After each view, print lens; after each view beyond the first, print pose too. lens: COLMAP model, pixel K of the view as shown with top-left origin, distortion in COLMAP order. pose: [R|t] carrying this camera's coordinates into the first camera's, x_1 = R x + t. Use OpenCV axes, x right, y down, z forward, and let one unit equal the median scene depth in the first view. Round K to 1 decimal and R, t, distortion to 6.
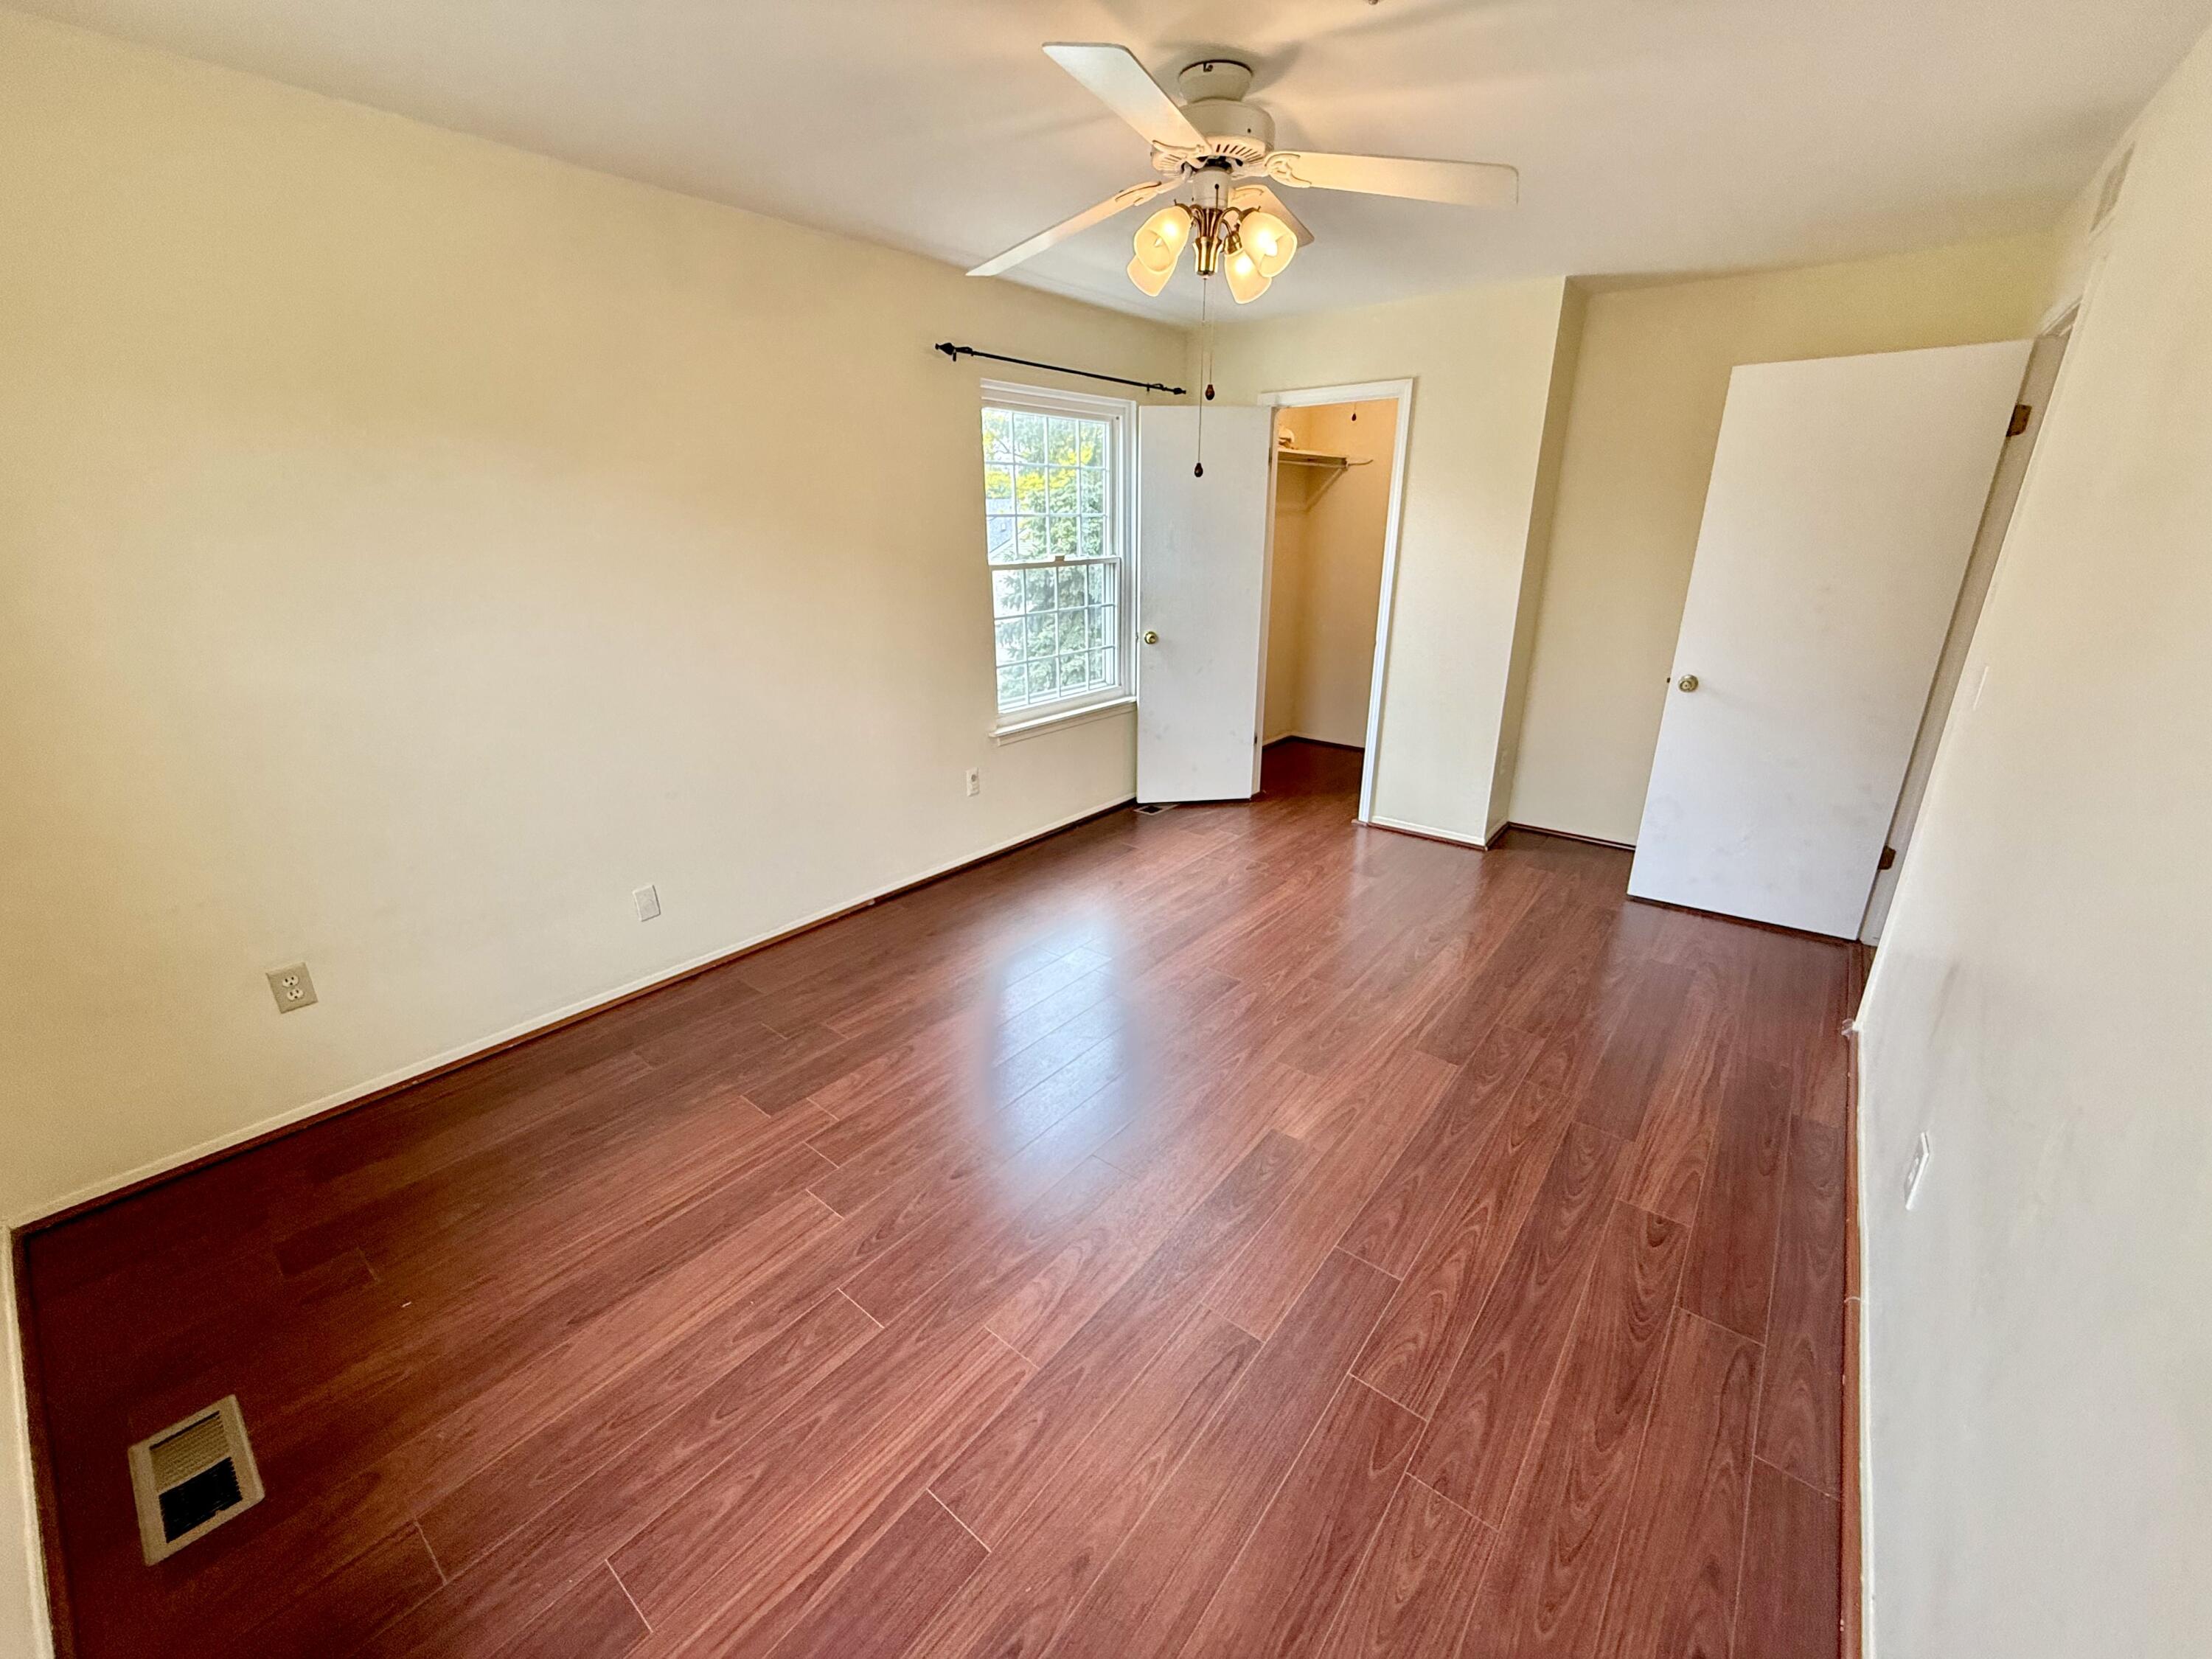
lens RADIAL K [[883.4, 0, 1097.2], [0, 883.4, 824.9], [0, 0, 1]] dist [0.001102, -0.000018]
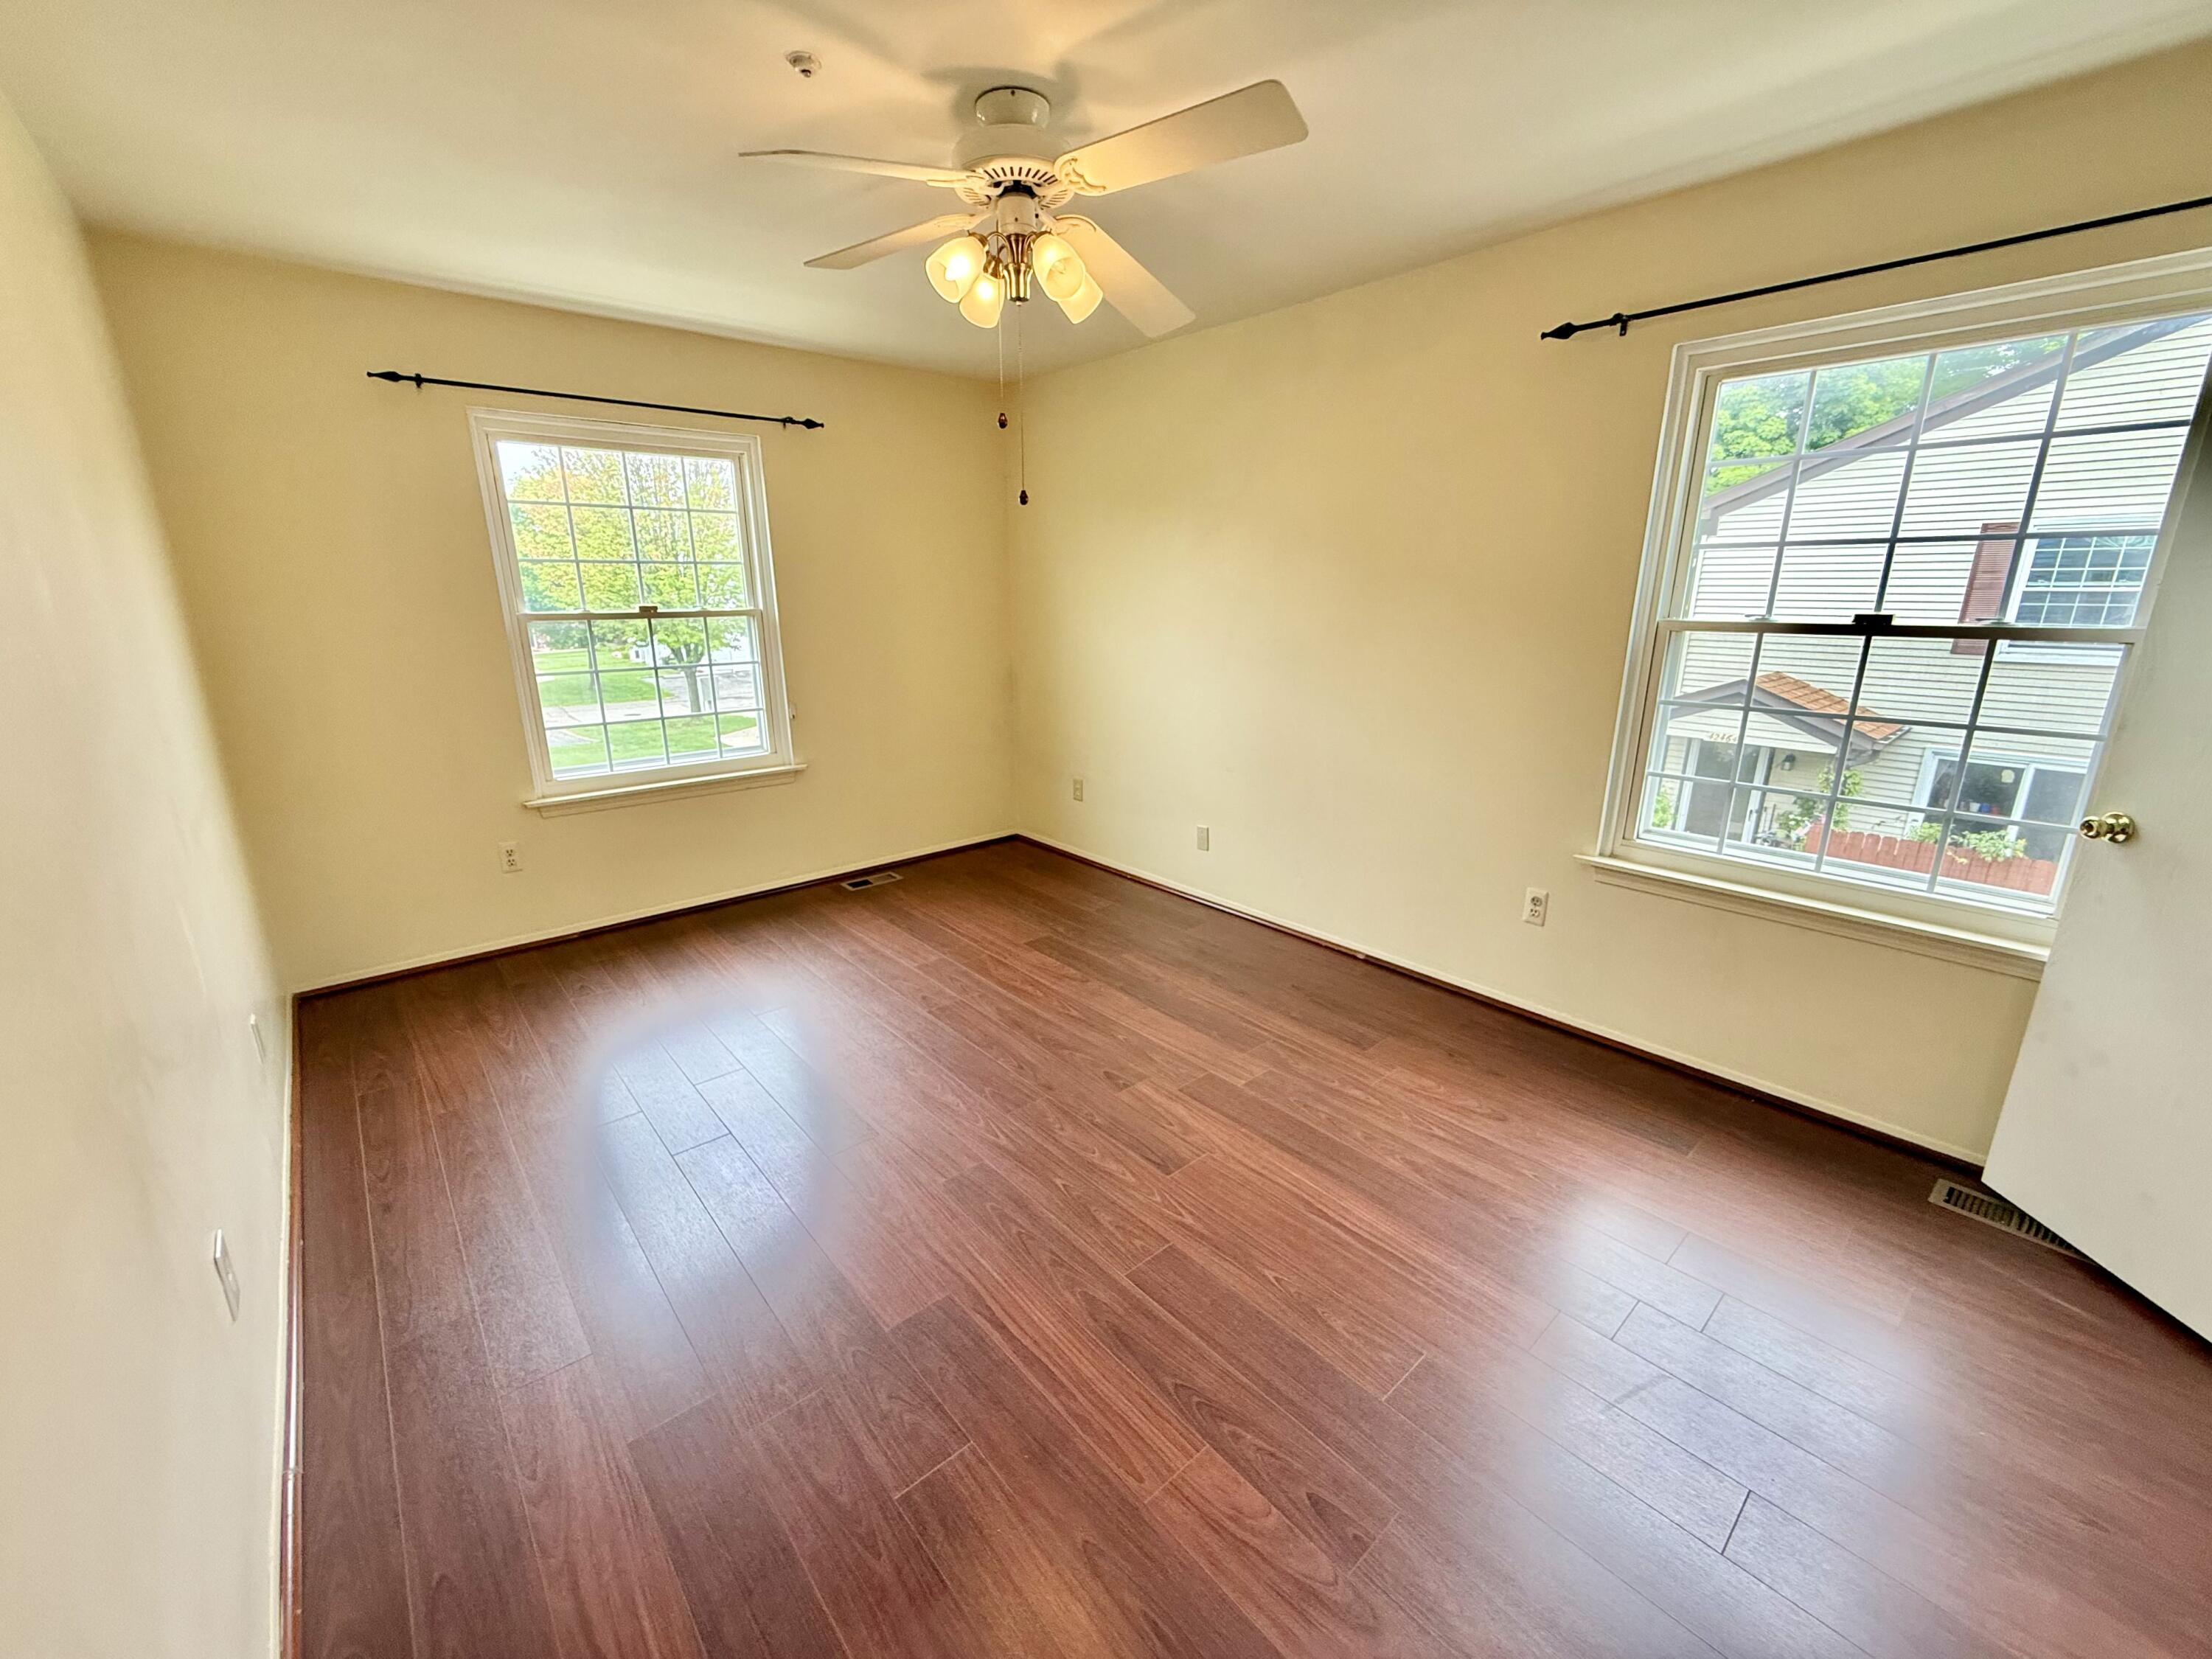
lens RADIAL K [[883.4, 0, 1094.5], [0, 883.4, 823.4], [0, 0, 1]] dist [0.001102, -0.000018]
pose [[-0.174212, 0.257886, -0.950340, 0.748416], [-0.319595, 0.898045, 0.302282, -0.266922], [0.931402, 0.356384, -0.074031, 0.852146]]
